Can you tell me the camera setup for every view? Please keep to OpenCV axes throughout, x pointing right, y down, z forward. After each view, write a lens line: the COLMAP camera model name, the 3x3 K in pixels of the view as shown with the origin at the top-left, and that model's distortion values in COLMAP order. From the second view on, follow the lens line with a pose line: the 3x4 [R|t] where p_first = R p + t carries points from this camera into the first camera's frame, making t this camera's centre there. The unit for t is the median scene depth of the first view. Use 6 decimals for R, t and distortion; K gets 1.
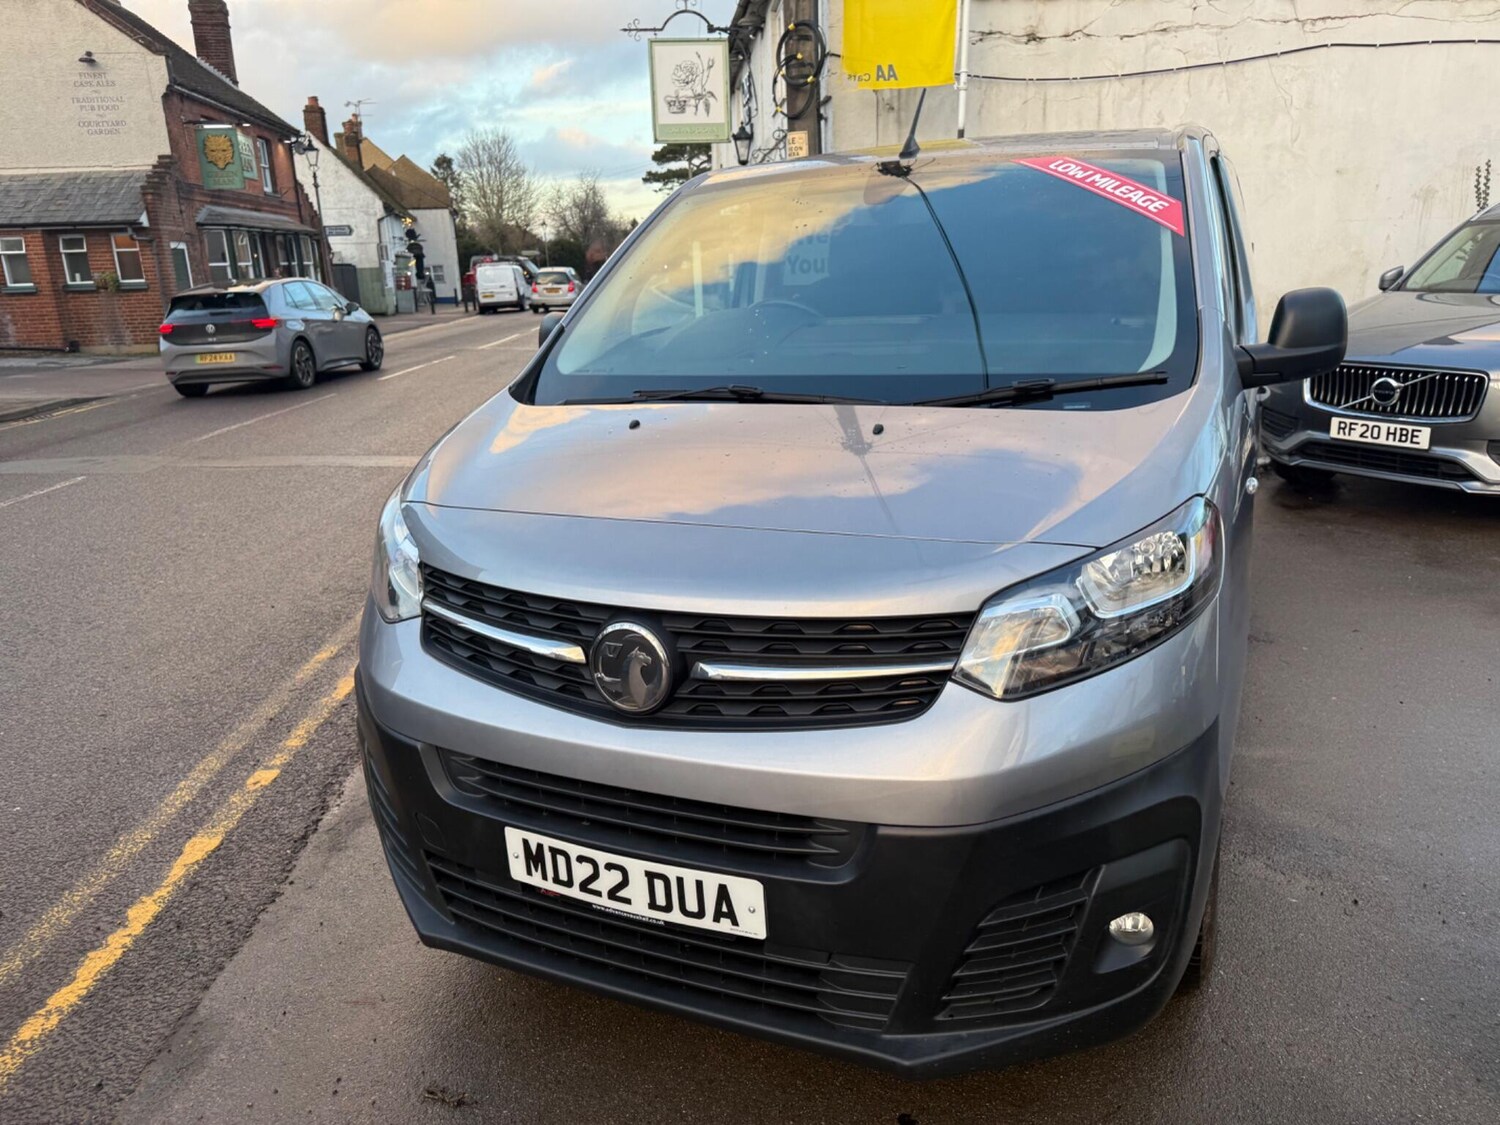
lens RADIAL K [[1085.2, 0, 750.0], [0, 1085.2, 562.5], [0, 0, 1]] dist [0.003350, 0.000663]
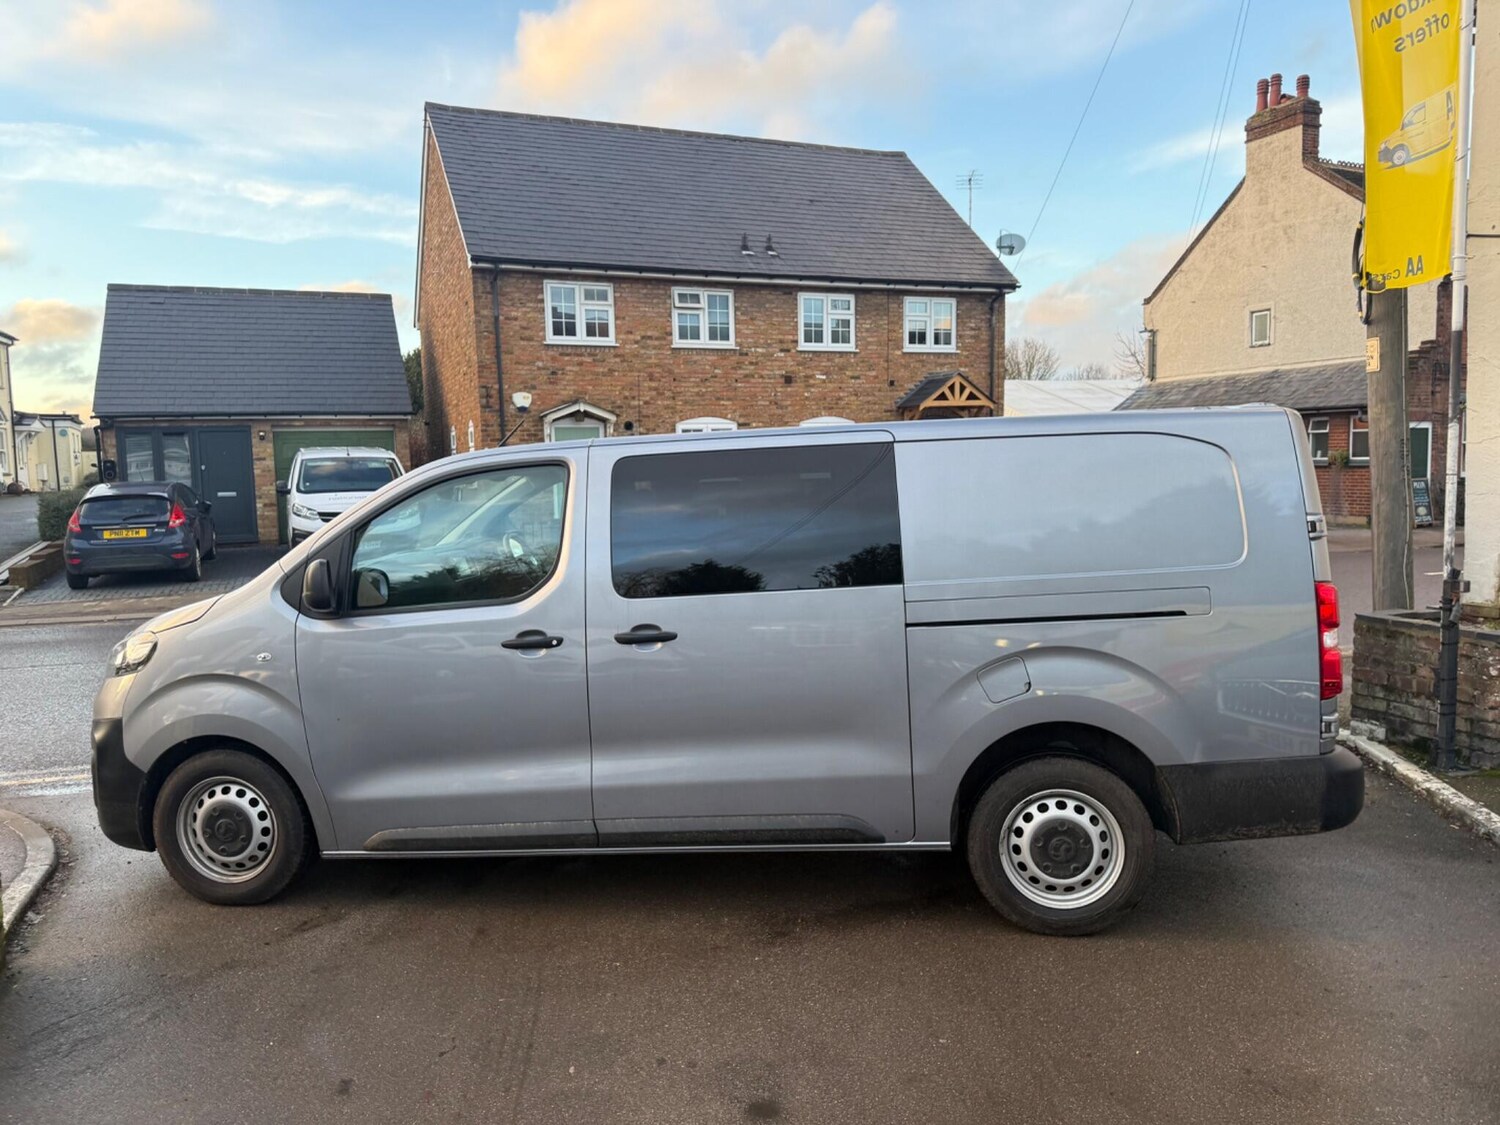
lens RADIAL K [[1043.2, 0, 740.9], [0, 1043.2, 560.3], [0, 0, 1]] dist [0.136828, -0.226252]
pose [[0.301013, 0.113396, -0.946854, 0.246441], [-0.241968, 0.969493, 0.039184, -0.053597], [0.922411, 0.217313, 0.319269, 0.120606]]
